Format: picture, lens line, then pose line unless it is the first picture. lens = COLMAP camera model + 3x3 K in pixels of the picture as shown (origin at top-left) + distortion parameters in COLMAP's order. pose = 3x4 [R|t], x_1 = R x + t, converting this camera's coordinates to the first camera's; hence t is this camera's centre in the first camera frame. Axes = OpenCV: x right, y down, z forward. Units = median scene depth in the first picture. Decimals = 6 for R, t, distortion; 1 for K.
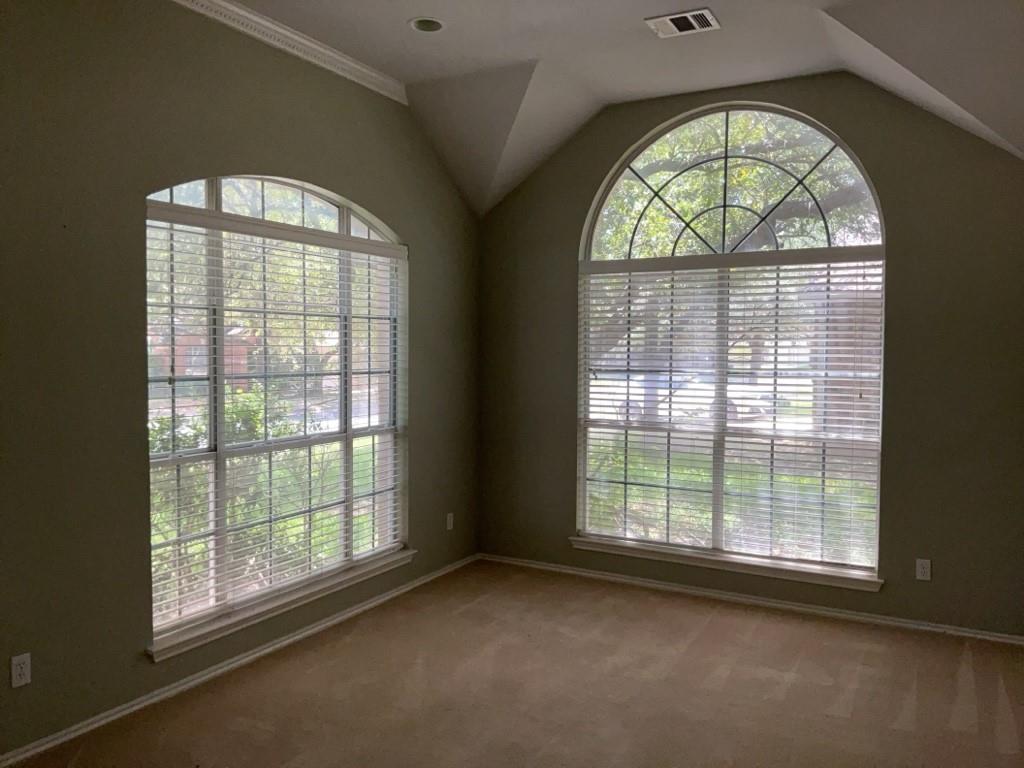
lens RADIAL K [[809.8, 0, 505.2], [0, 809.8, 381.6], [0, 0, 1]] dist [0.119155, -0.209774]
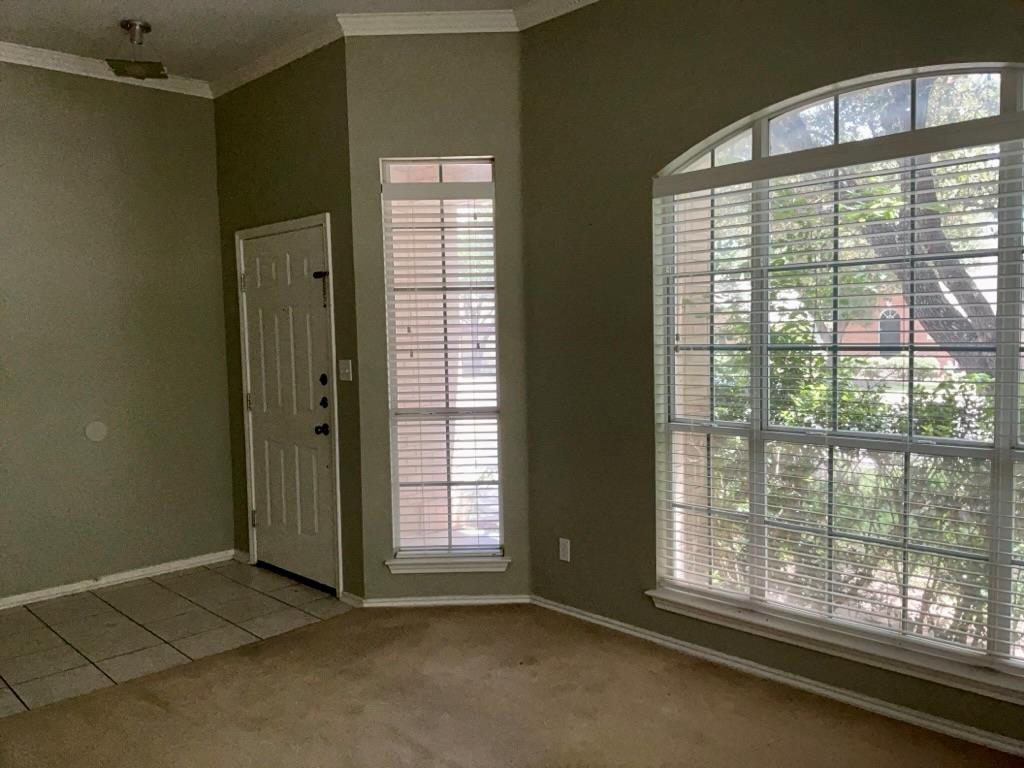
lens RADIAL K [[809.8, 0, 505.2], [0, 809.8, 381.6], [0, 0, 1]] dist [0.119155, -0.209774]
pose [[-0.287023, 0.061220, -0.955965, 0.595922], [-0.026494, 0.997067, 0.071807, -0.025364], [0.957557, 0.045938, -0.284560, 1.015619]]
